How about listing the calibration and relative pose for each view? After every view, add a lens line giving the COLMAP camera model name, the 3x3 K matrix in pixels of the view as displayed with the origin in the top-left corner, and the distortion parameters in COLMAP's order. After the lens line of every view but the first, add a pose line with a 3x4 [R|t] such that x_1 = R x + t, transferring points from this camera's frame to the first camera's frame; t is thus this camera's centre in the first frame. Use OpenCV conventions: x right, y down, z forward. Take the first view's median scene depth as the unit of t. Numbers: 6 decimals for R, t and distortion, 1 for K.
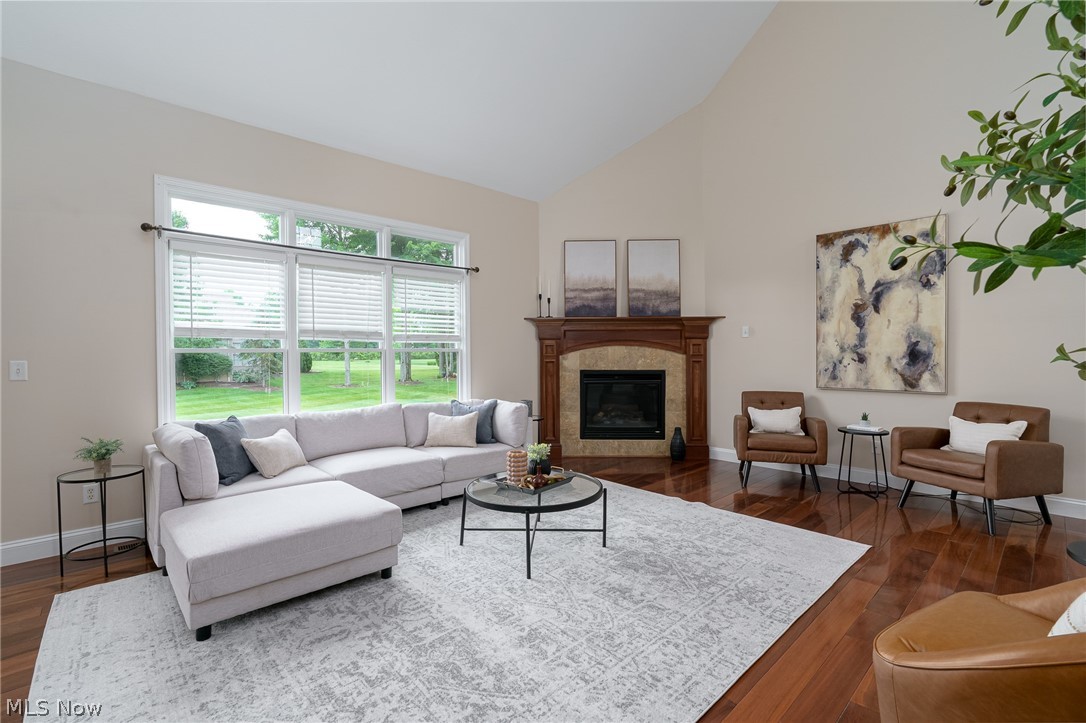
lens RADIAL K [[491.8, 0, 541.1], [0, 491.8, 362.7], [0, 0, 1]] dist [-0.006826, 0.003079]
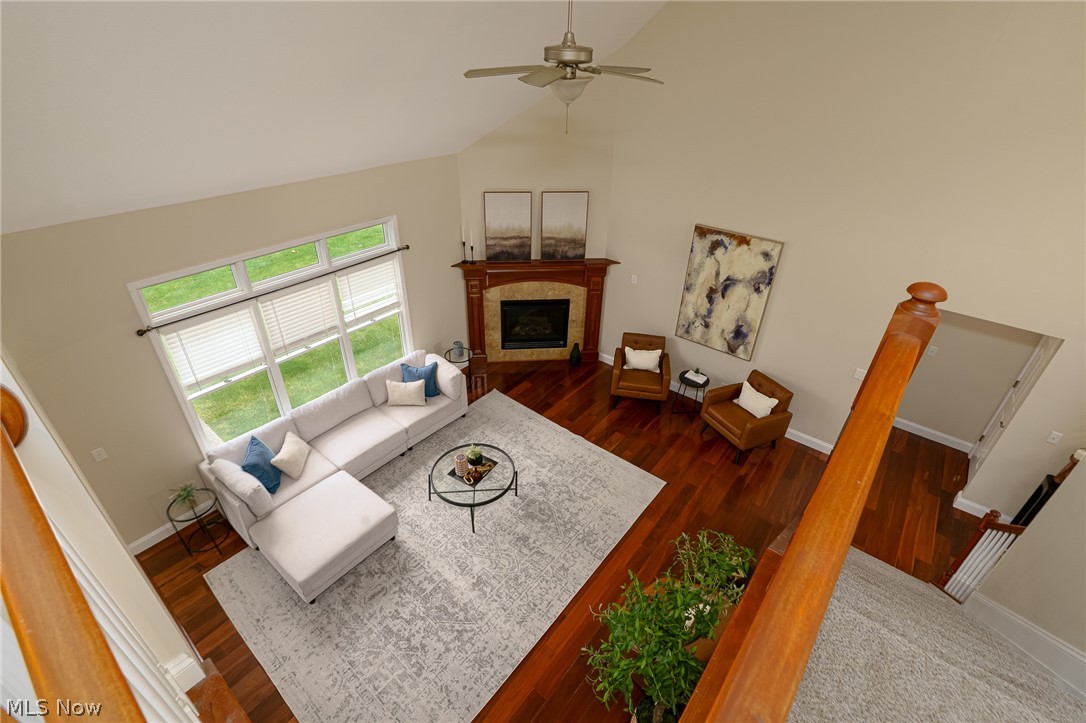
lens RADIAL K [[491.8, 0, 538.0], [0, 491.8, 366.0], [0, 0, 1]] dist [-0.006826, 0.003079]
pose [[0.989829, -0.056066, 0.130748, 0.004415], [-0.020910, 0.851748, 0.523535, -0.636161], [-0.140716, -0.520944, 0.841912, -0.147490]]
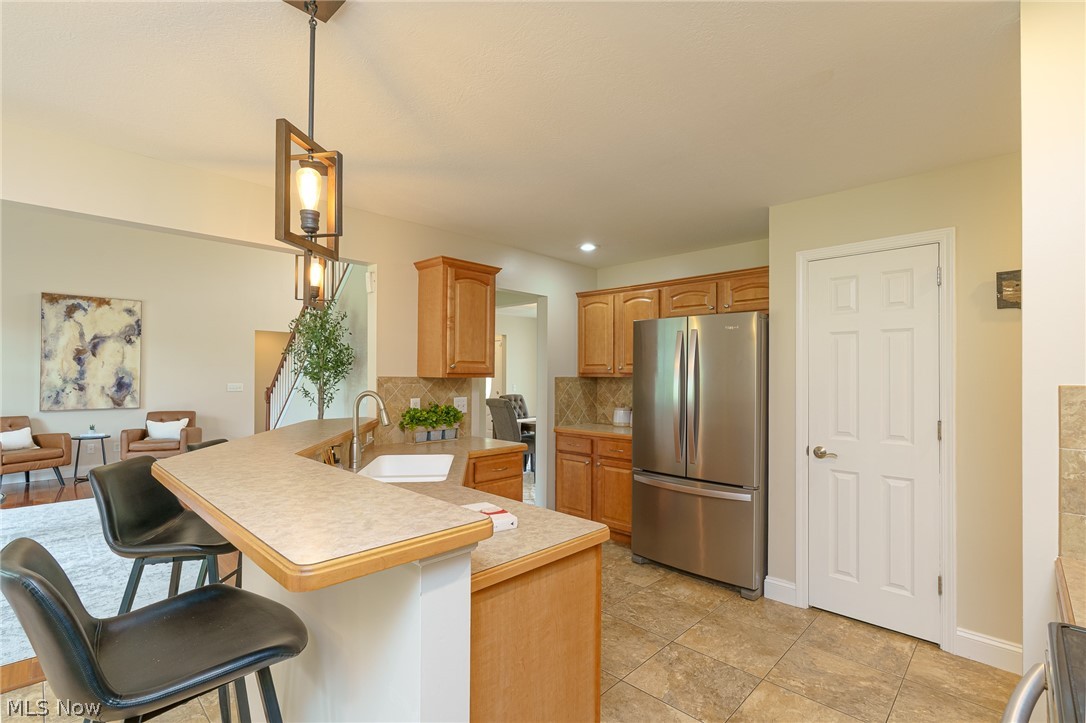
lens RADIAL K [[491.8, 0, 531.7], [0, 491.8, 372.1], [0, 0, 1]] dist [-0.006826, 0.003079]
pose [[-0.039290, 0.018608, 0.999055, -0.835008], [0.019497, 0.999651, -0.017852, -0.003175], [-0.999038, 0.018777, -0.039639, -0.249214]]
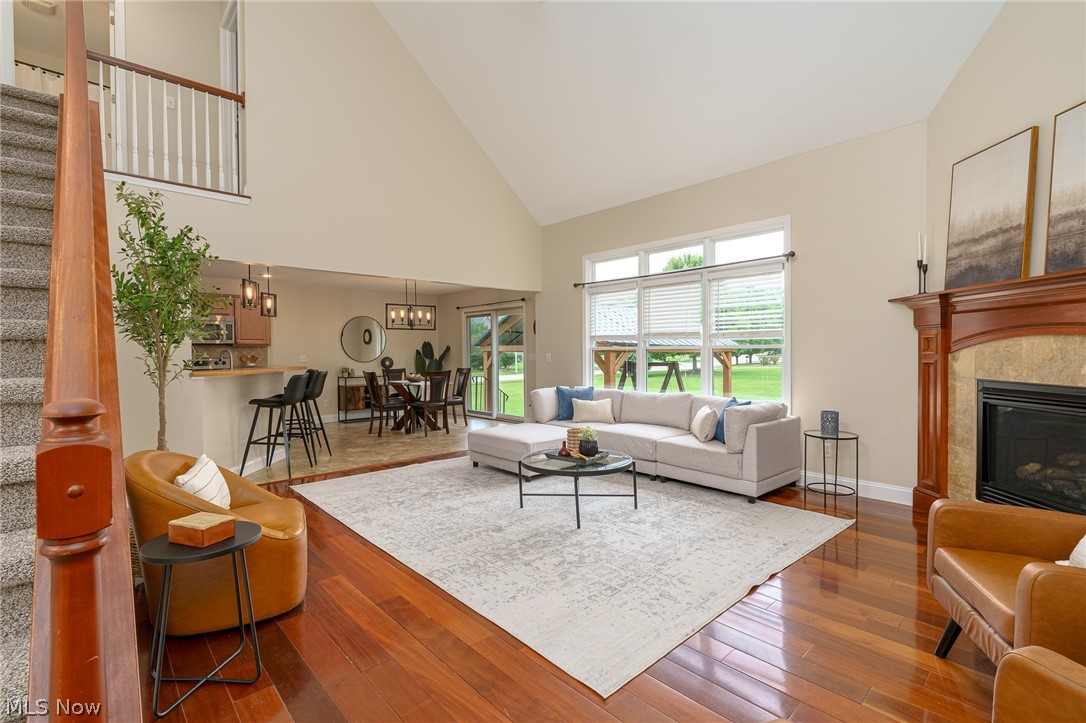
lens RADIAL K [[491.8, 0, 542.5], [0, 491.8, 366.4], [0, 0, 1]] dist [-0.006826, 0.003079]
pose [[-0.000506, 0.038487, -0.999259, 0.862744], [-0.013037, 0.999174, 0.038490, -0.020791], [0.999915, 0.013046, -0.000004, 0.648312]]
